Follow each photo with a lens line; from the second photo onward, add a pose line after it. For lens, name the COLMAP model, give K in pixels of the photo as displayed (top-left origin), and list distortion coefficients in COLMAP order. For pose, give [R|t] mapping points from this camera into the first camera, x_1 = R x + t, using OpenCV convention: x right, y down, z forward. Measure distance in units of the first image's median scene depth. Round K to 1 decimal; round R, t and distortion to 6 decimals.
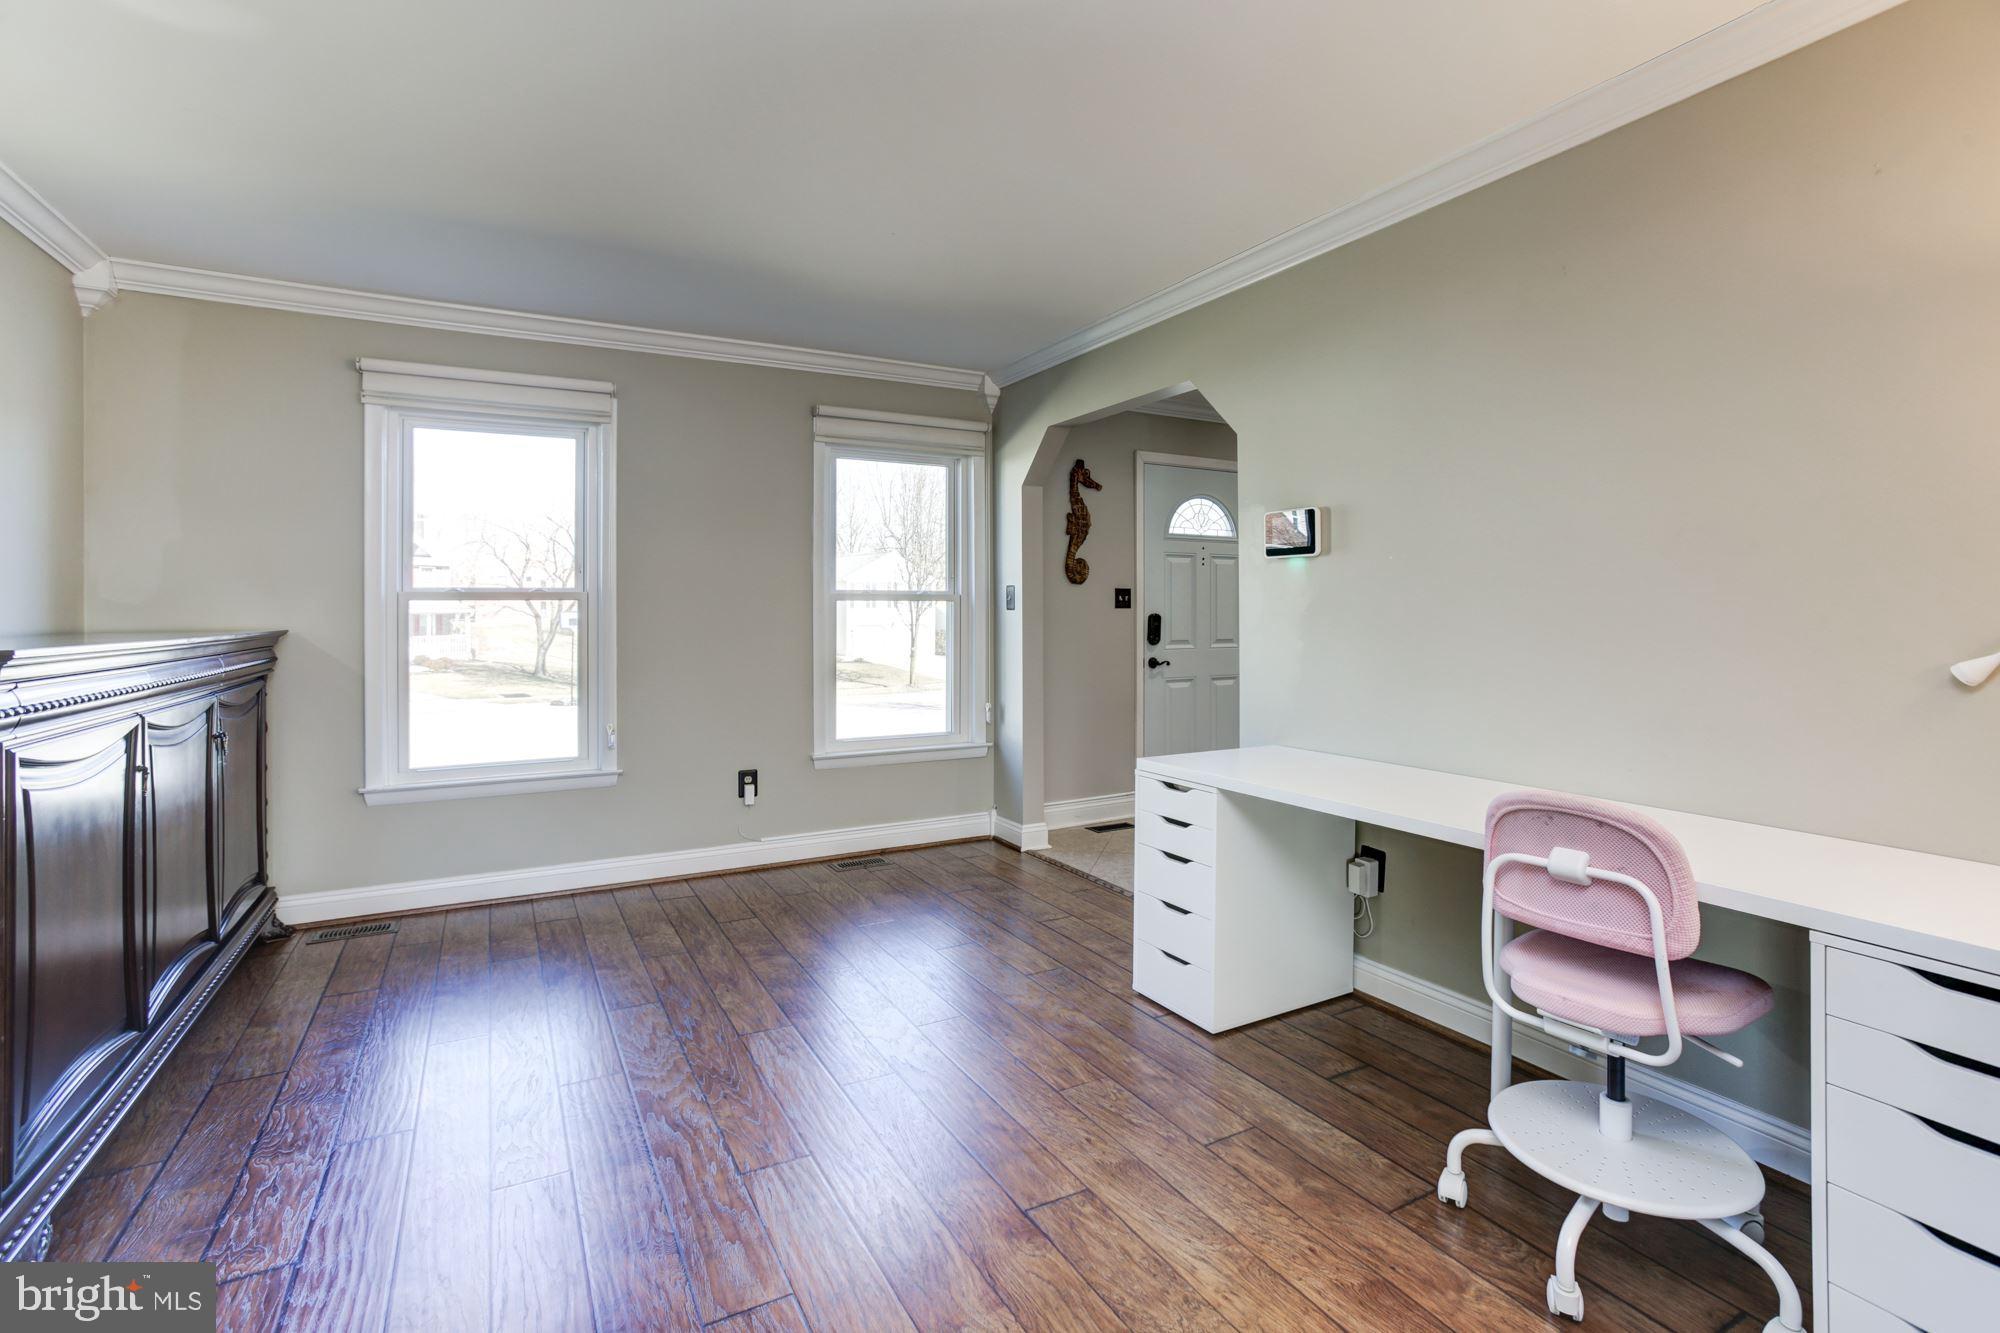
lens RADIAL K [[915.3, 0, 943.1], [0, 915.3, 615.5], [0, 0, 1]] dist [-0.021227, 0.010471]
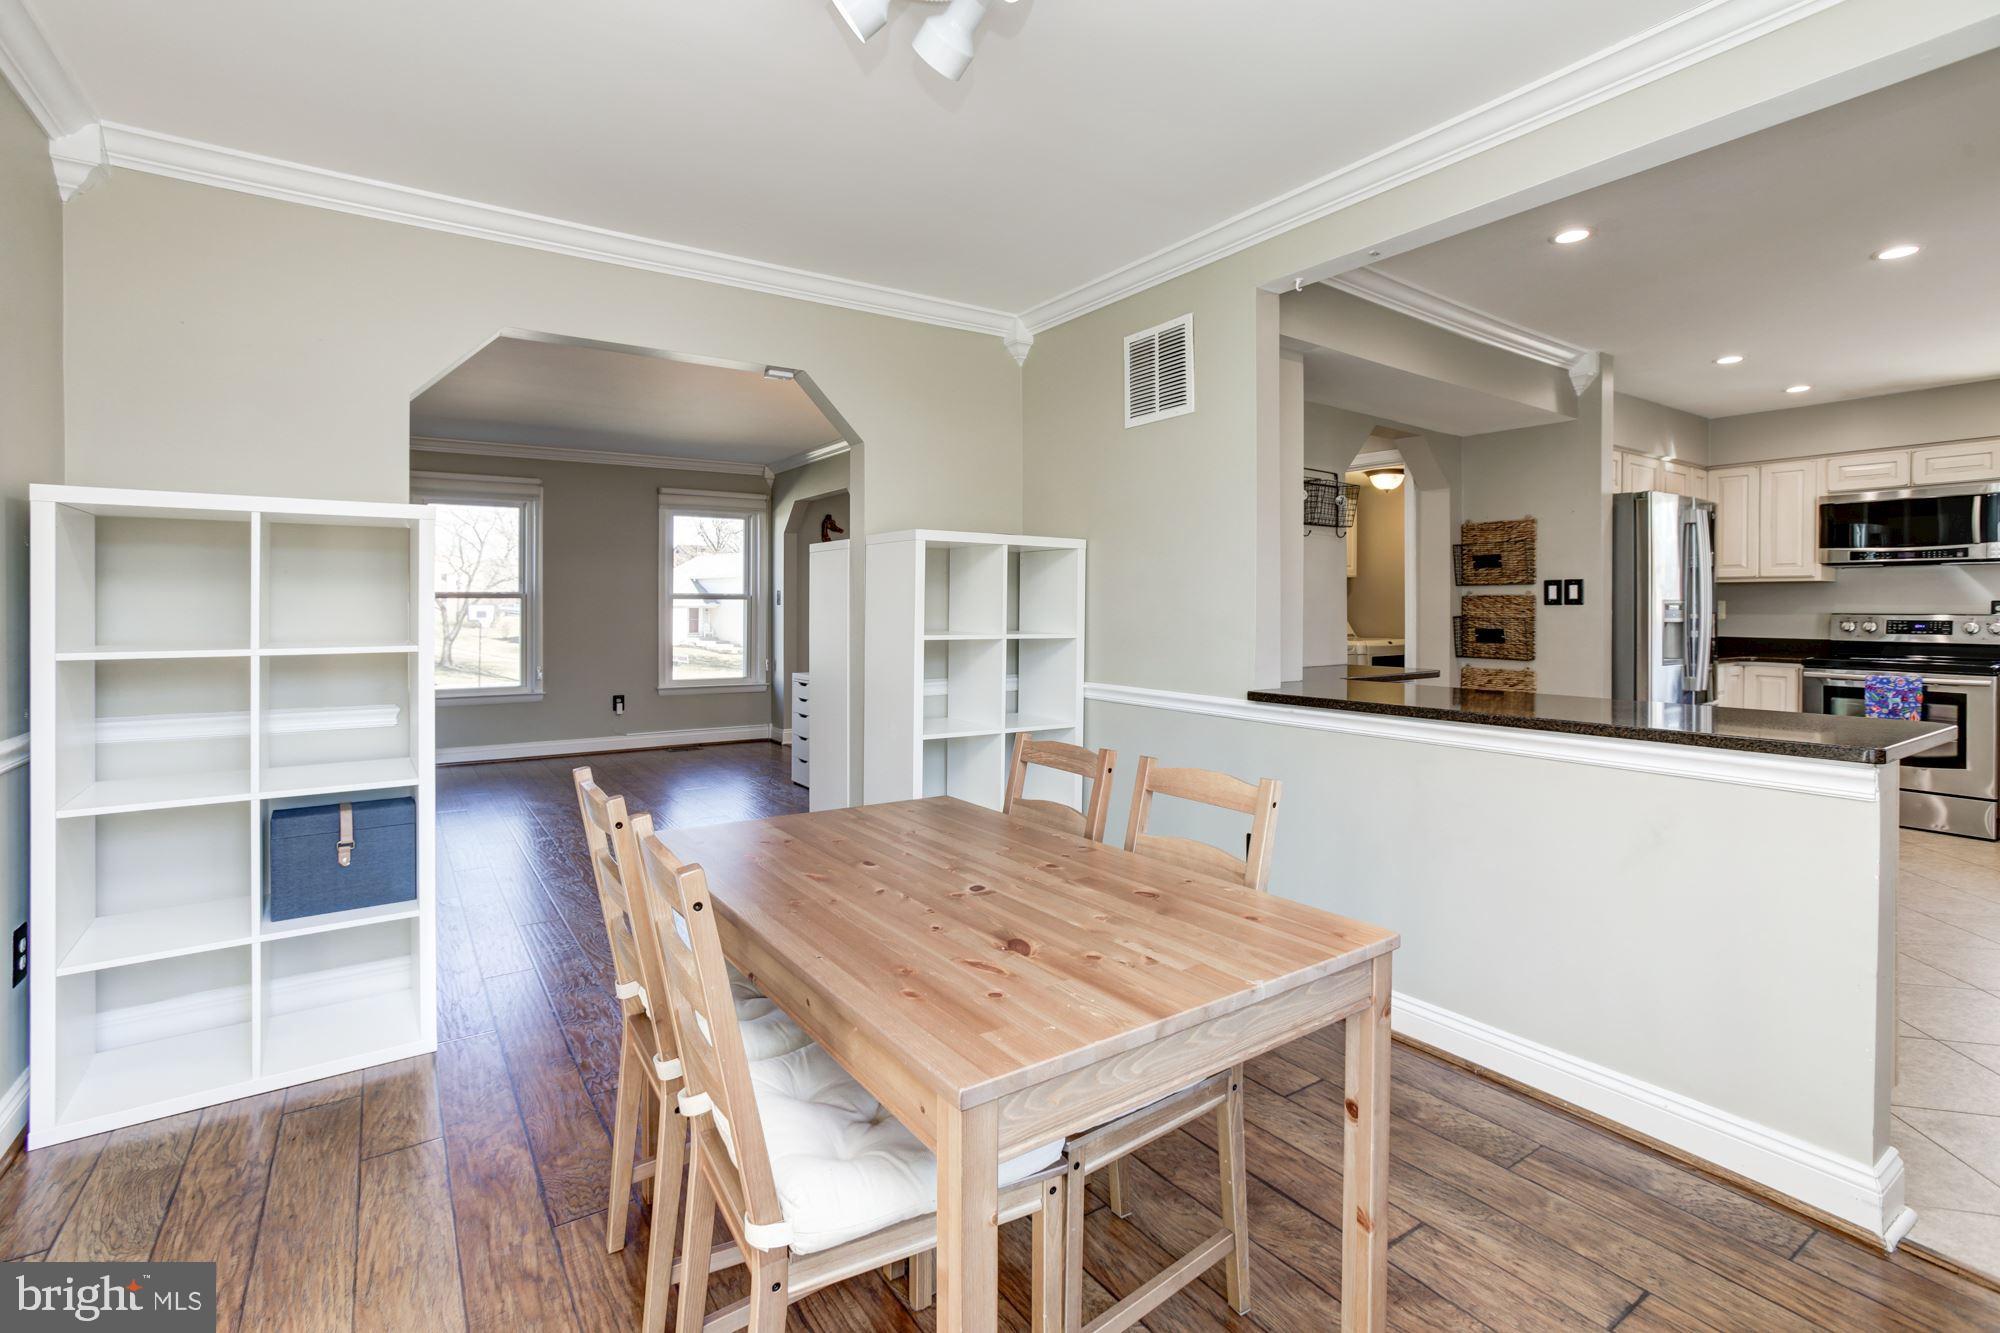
lens RADIAL K [[915.3, 0, 946.4], [0, 915.3, 612.6], [0, 0, 1]] dist [-0.021227, 0.010471]
pose [[0.995591, 0.003955, 0.093714, 0.221304], [-0.004165, 0.999989, 0.002053, 0.003375], [-0.093705, -0.002434, 0.995597, -0.717389]]
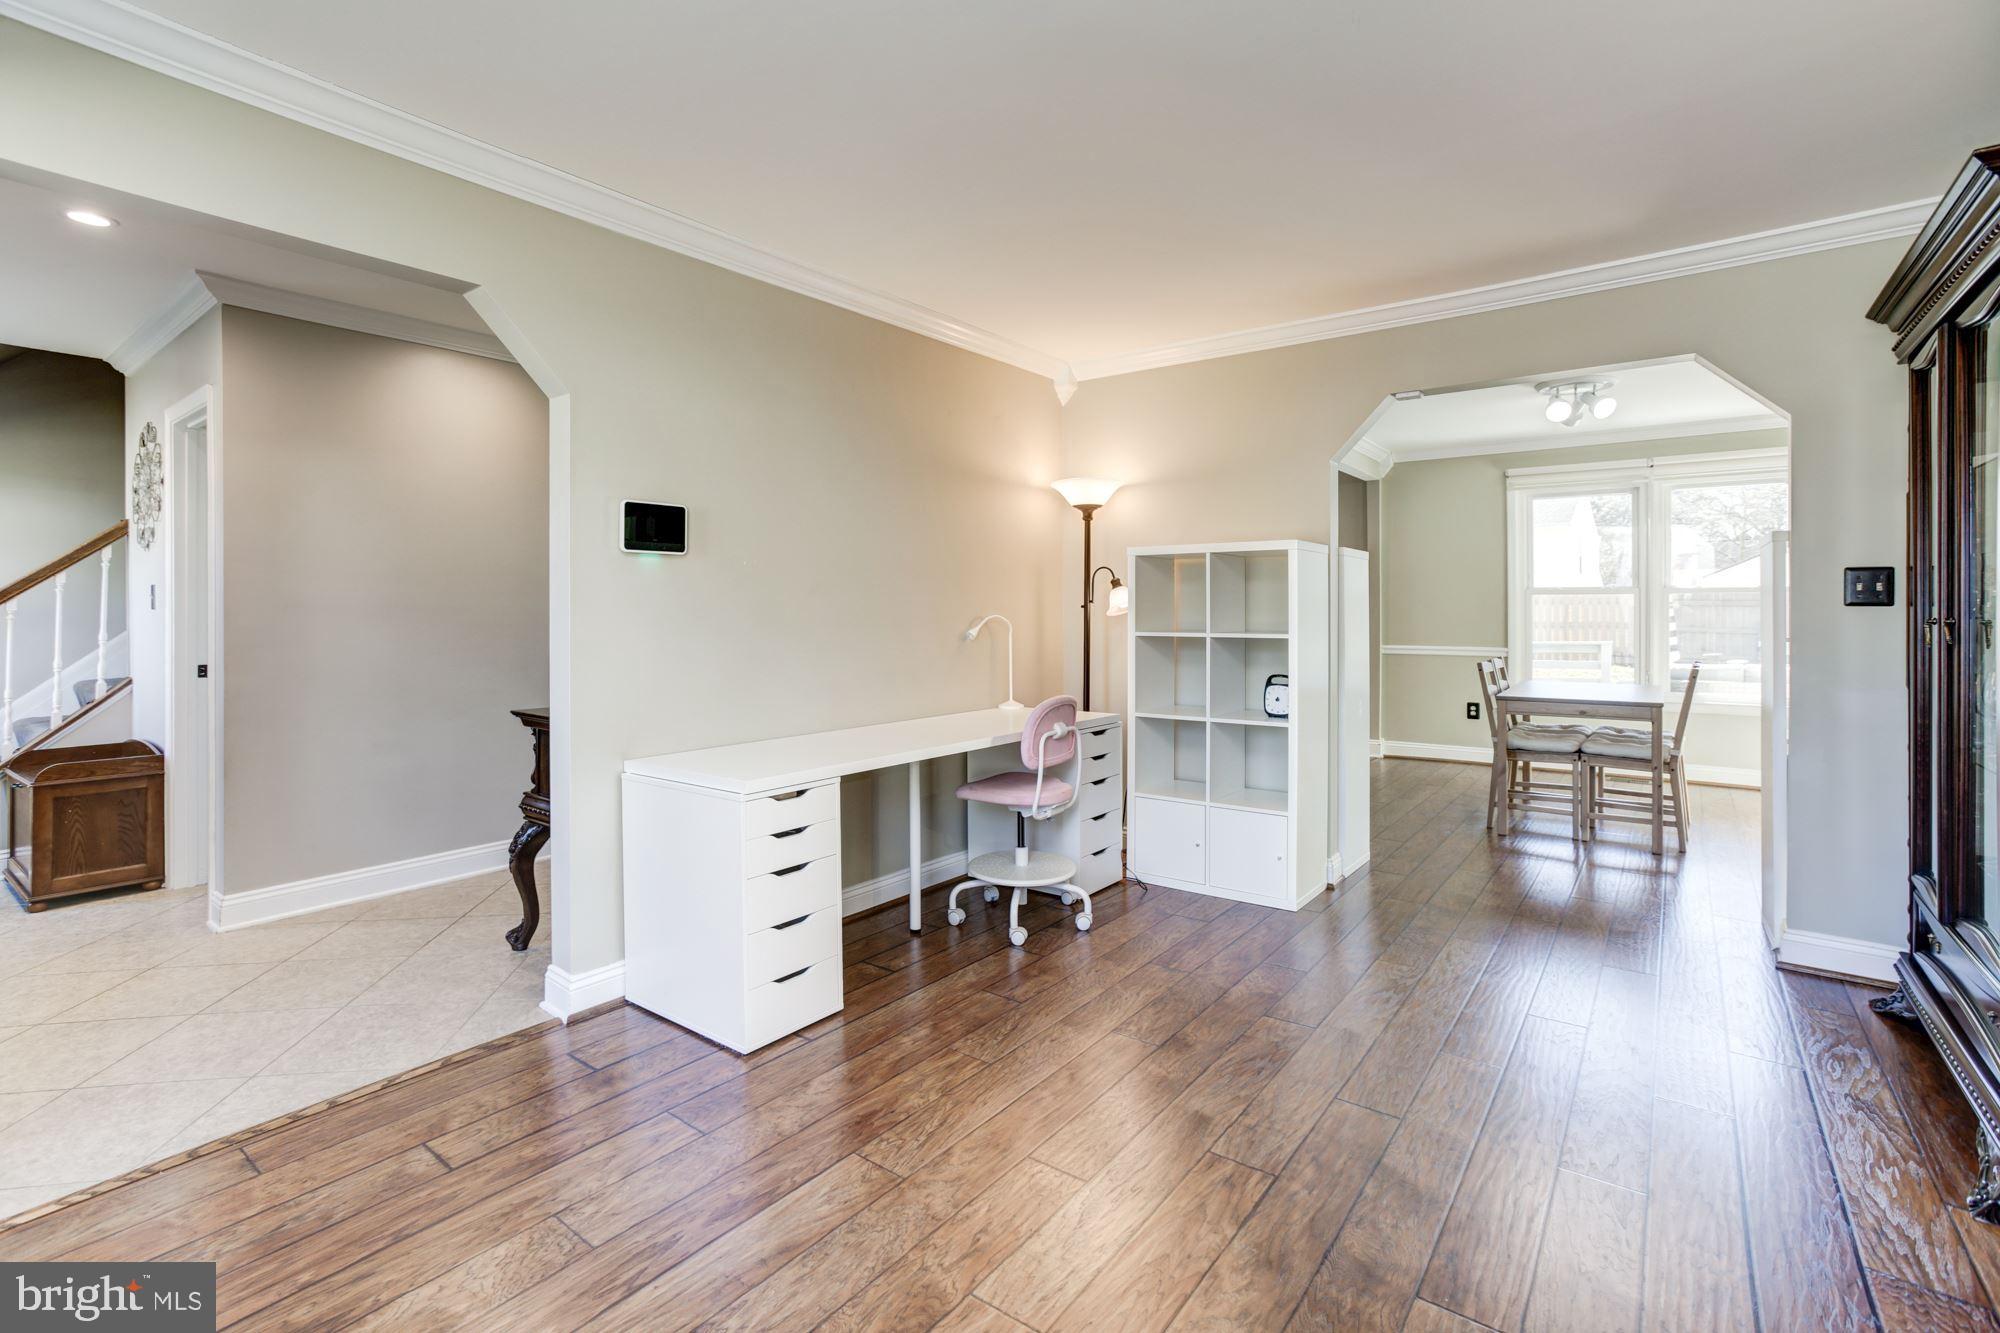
lens RADIAL K [[915.3, 0, 1019.5], [0, 915.3, 597.8], [0, 0, 1]] dist [-0.021227, 0.010471]
pose [[-0.433933, 0.008823, 0.900902, -0.518012], [0.006966, 0.999955, -0.006438, -0.010777], [-0.900918, 0.003482, -0.433975, 0.864293]]
